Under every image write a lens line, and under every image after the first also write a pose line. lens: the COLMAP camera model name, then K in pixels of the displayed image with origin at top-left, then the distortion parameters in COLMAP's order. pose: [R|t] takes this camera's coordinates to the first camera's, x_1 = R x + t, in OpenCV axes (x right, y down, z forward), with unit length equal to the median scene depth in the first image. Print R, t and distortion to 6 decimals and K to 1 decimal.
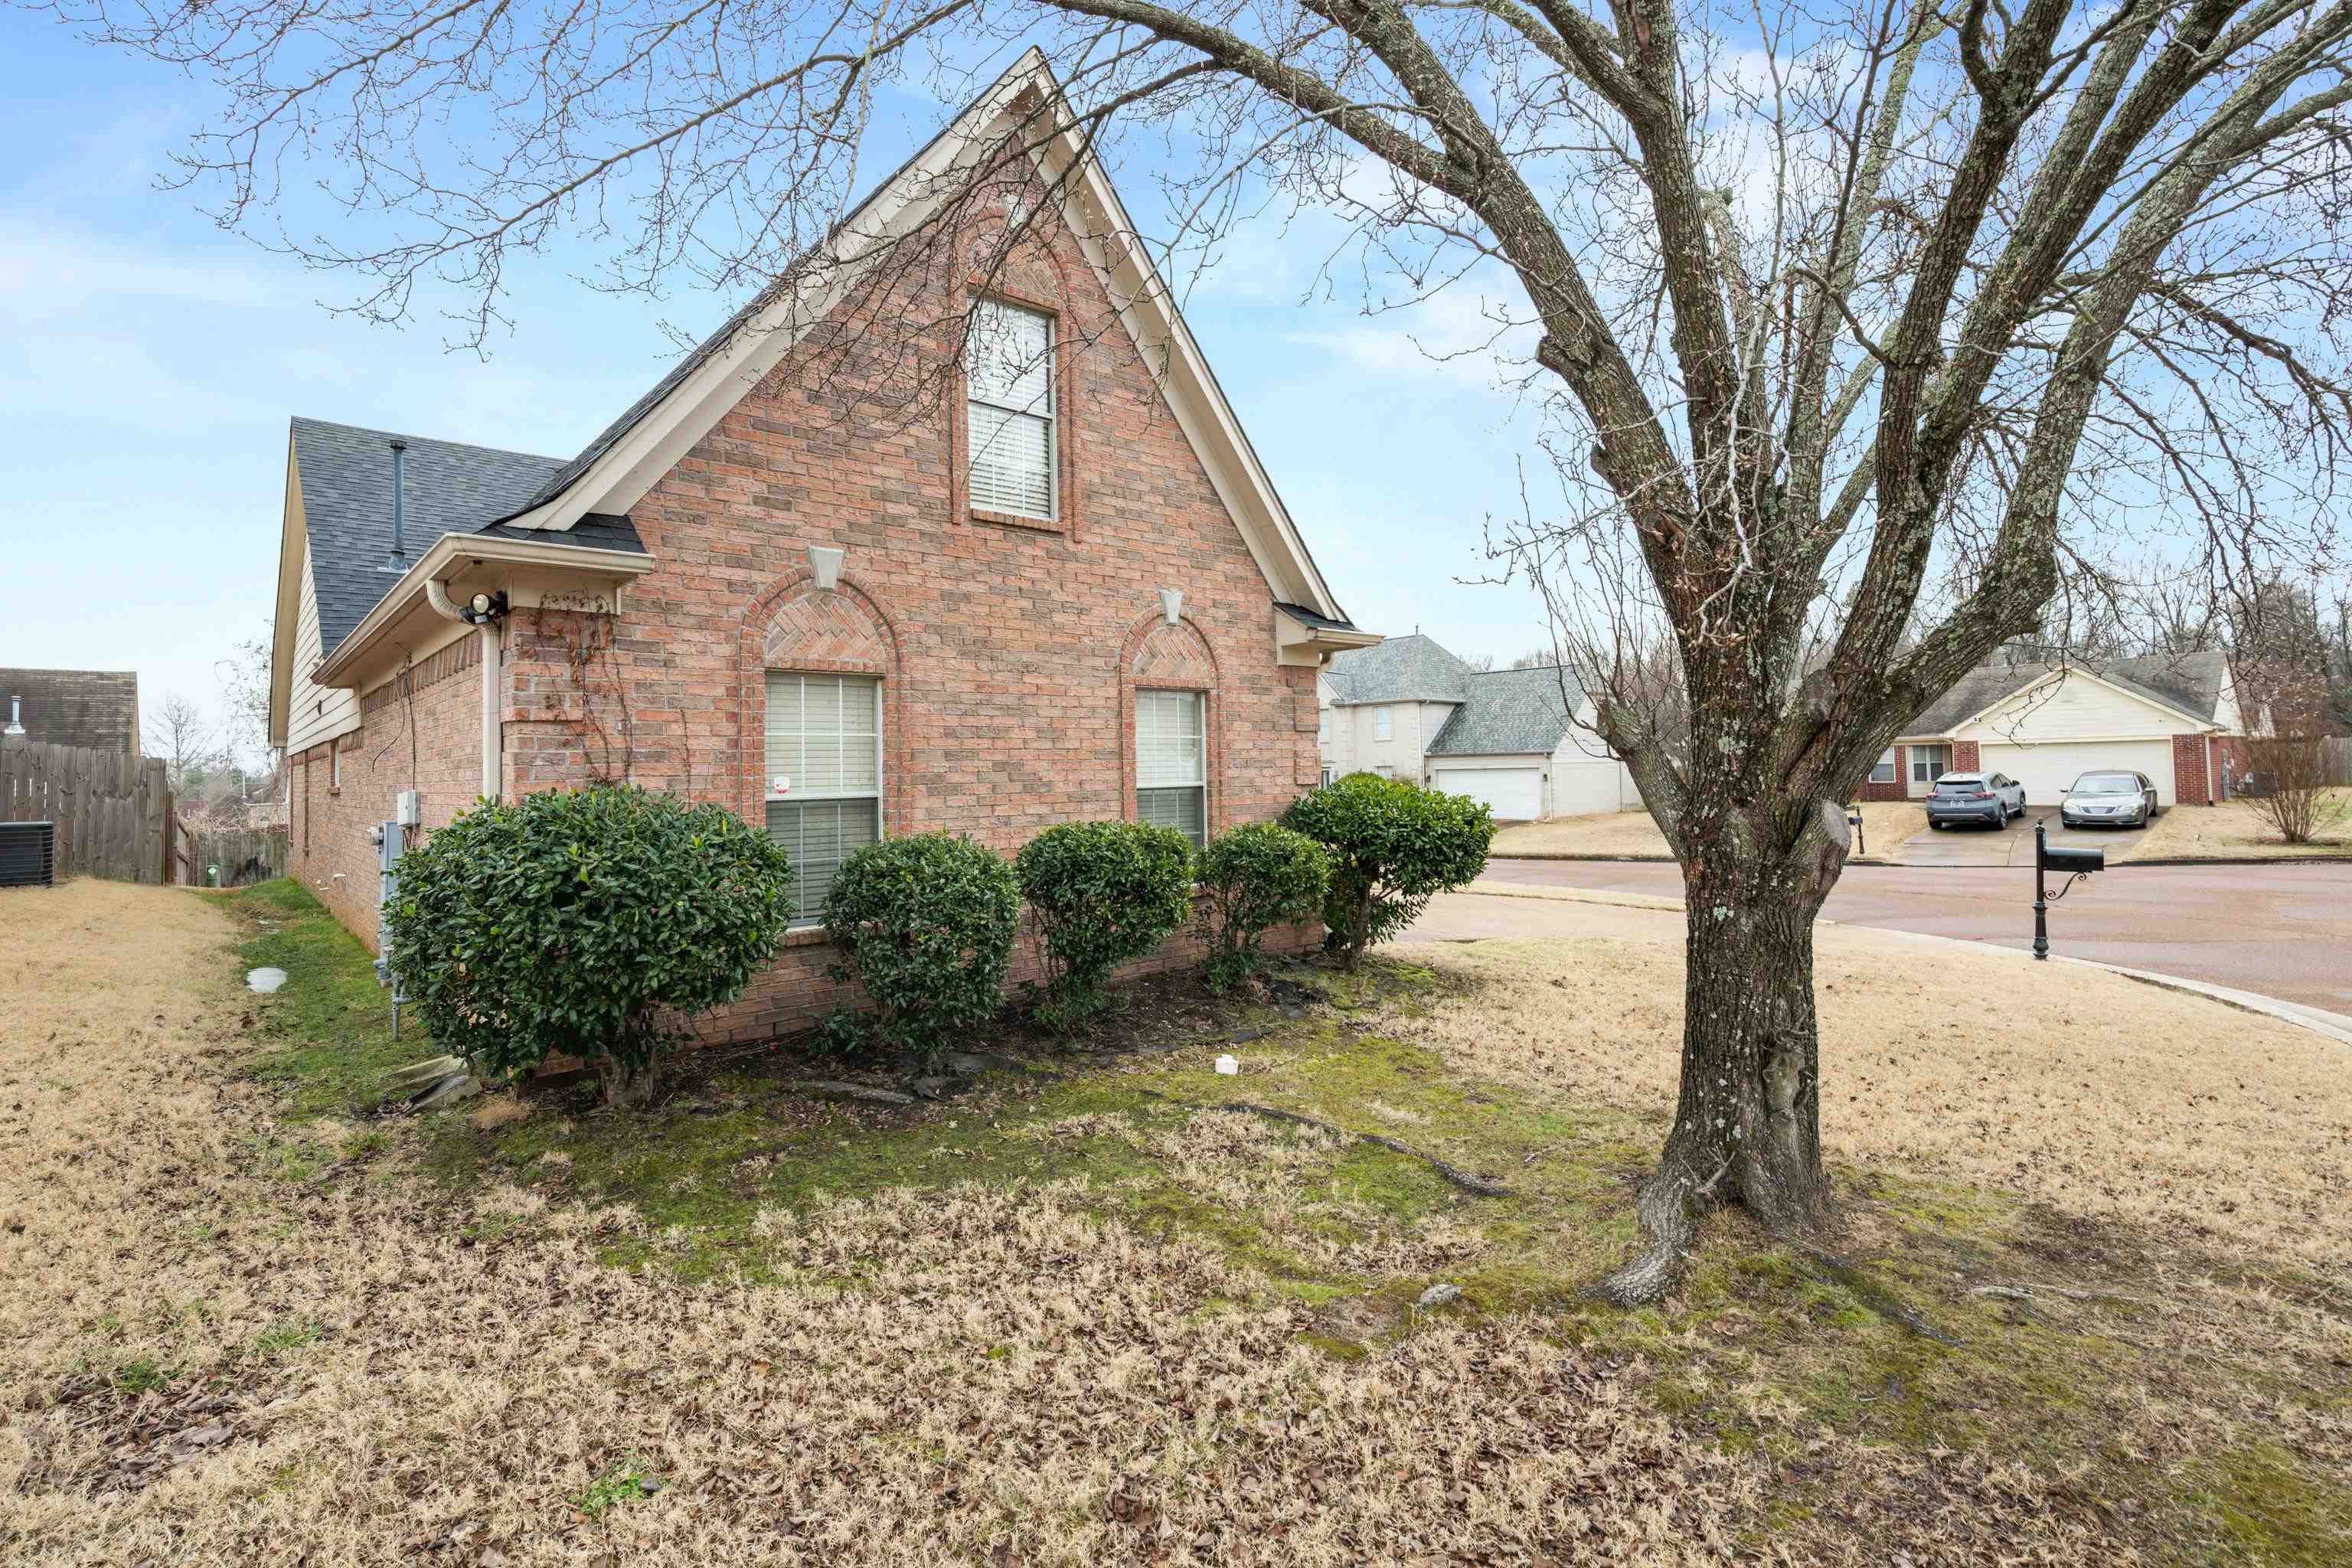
lens RADIAL K [[1030.6, 0, 1177.2], [0, 1030.6, 773.6], [0, 0, 1]] dist [-0.011727, -0.000121]
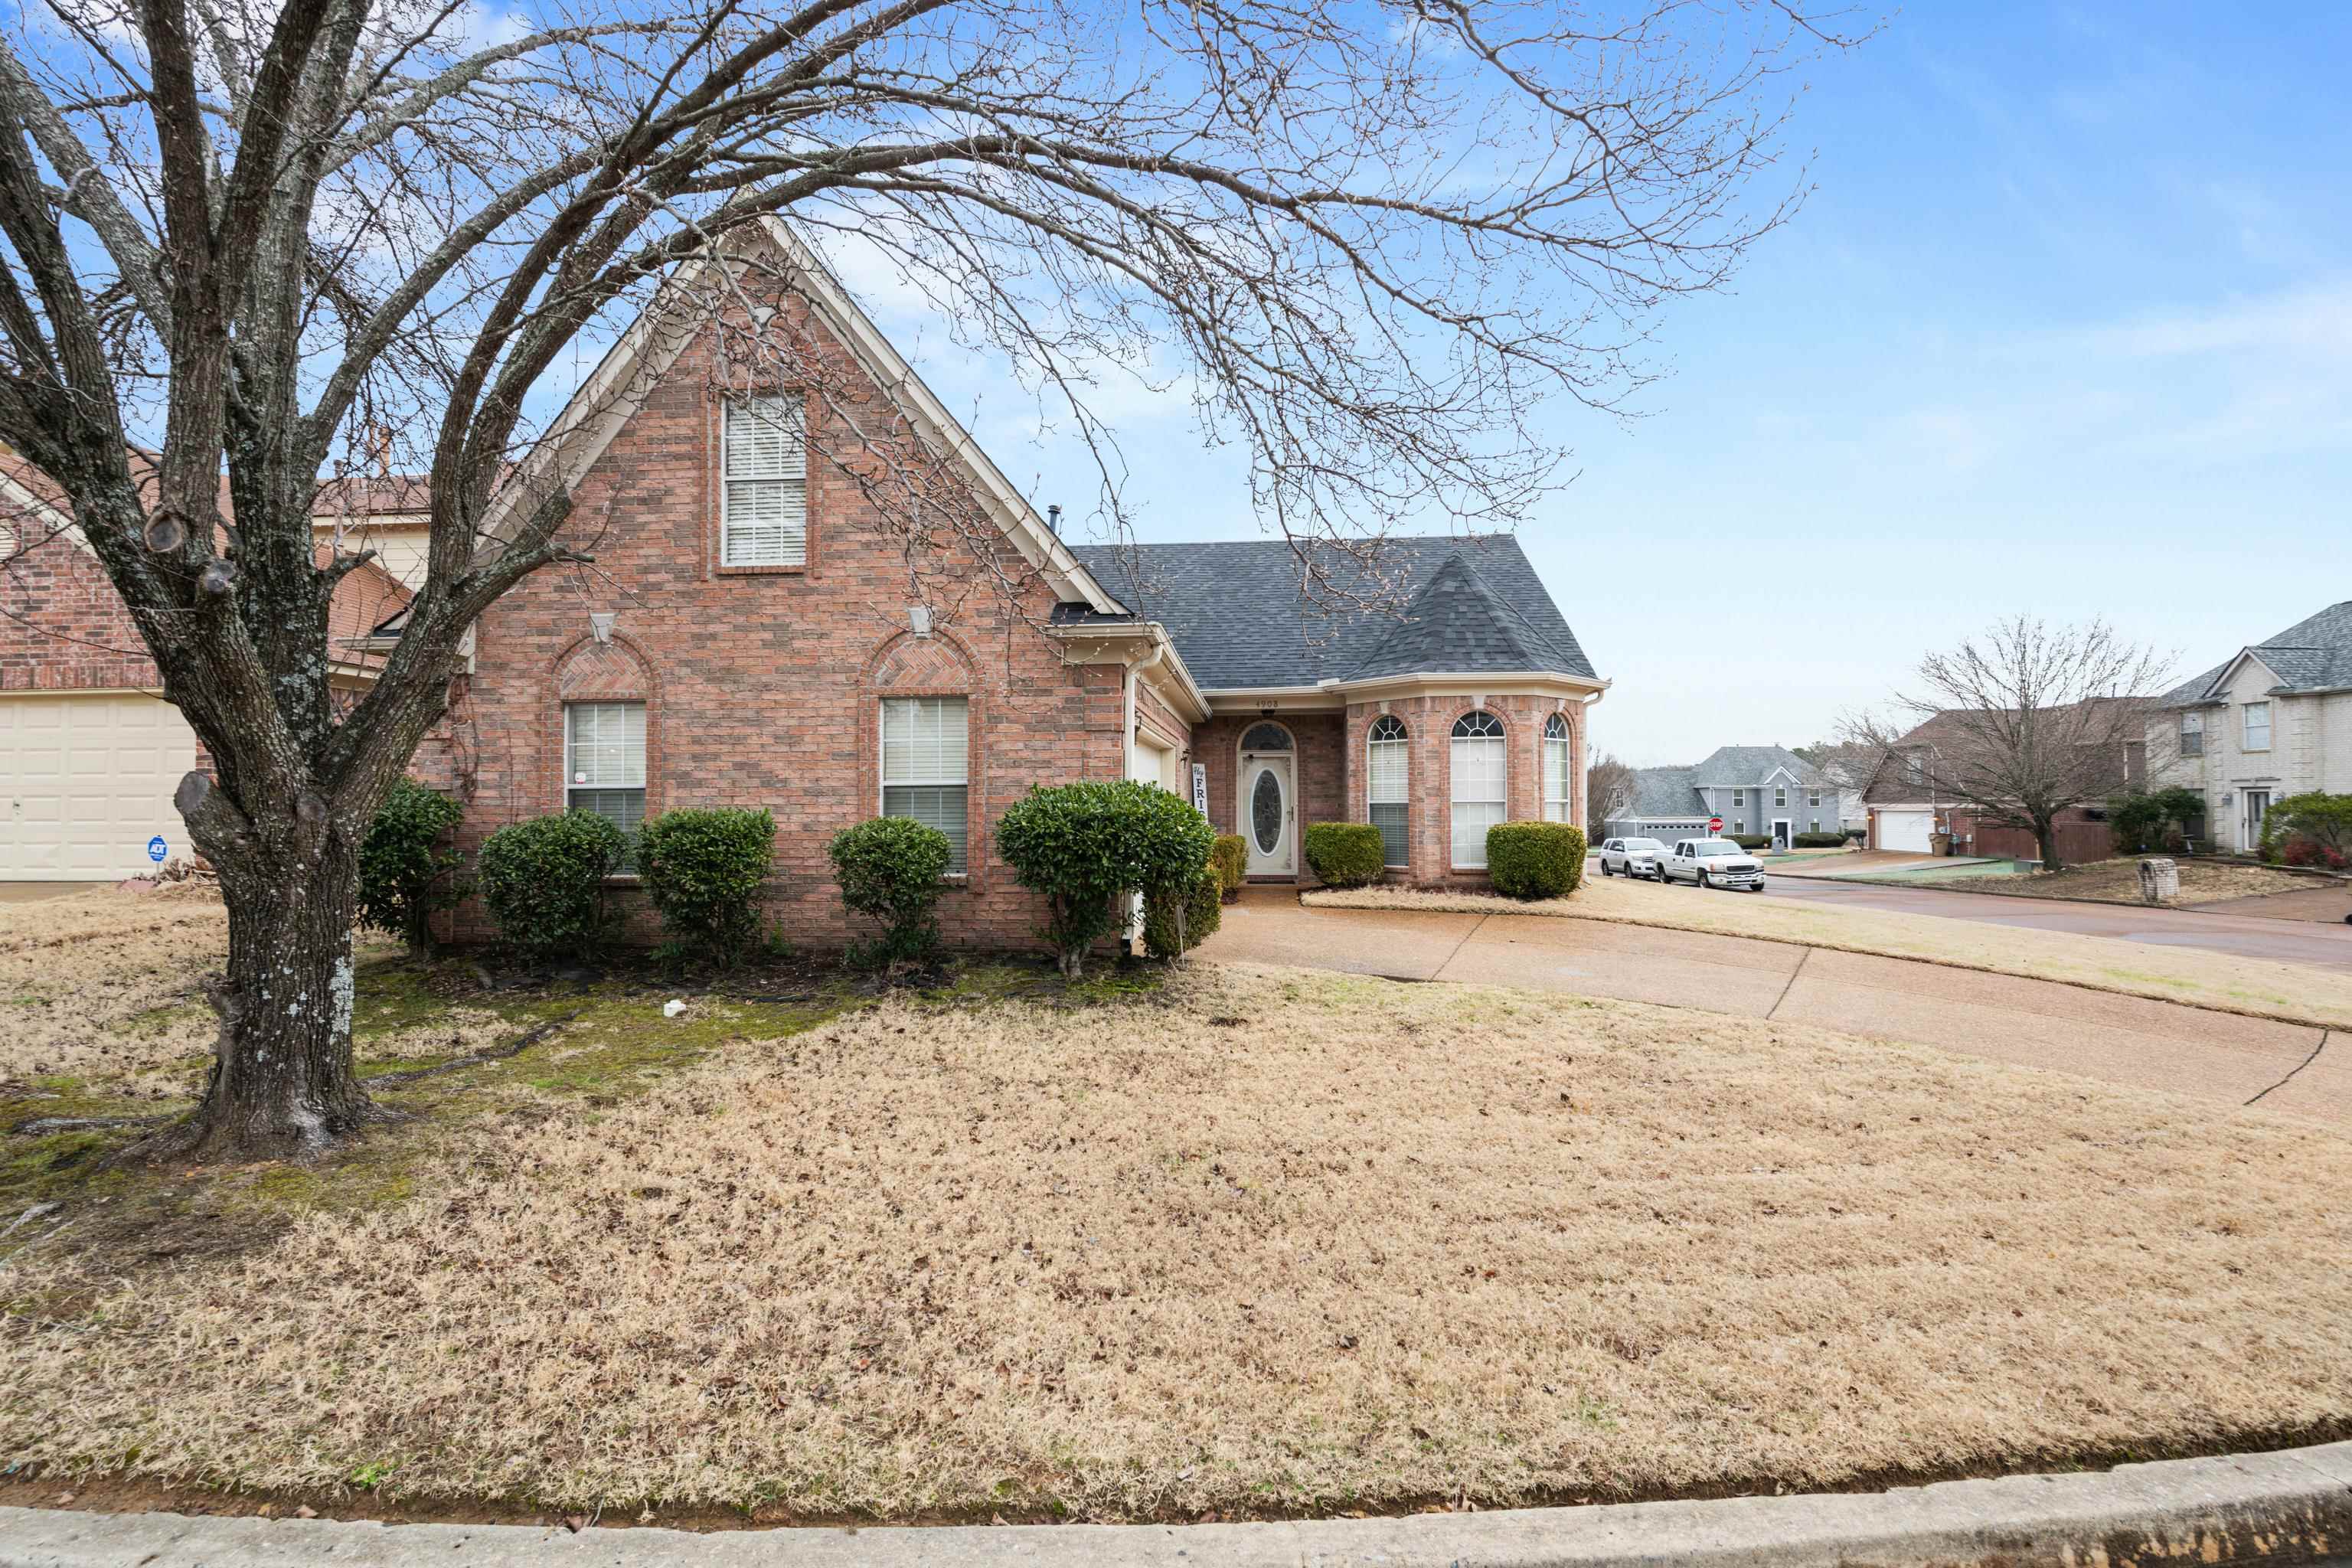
lens RADIAL K [[1030.6, 0, 1173.2], [0, 1030.6, 794.4], [0, 0, 1]] dist [-0.011727, -0.000121]
pose [[0.741968, 0.006005, -0.670409, 1.115689], [-0.006373, 0.999978, 0.001904, 0.022923], [0.670405, 0.002859, 0.741990, 0.432565]]
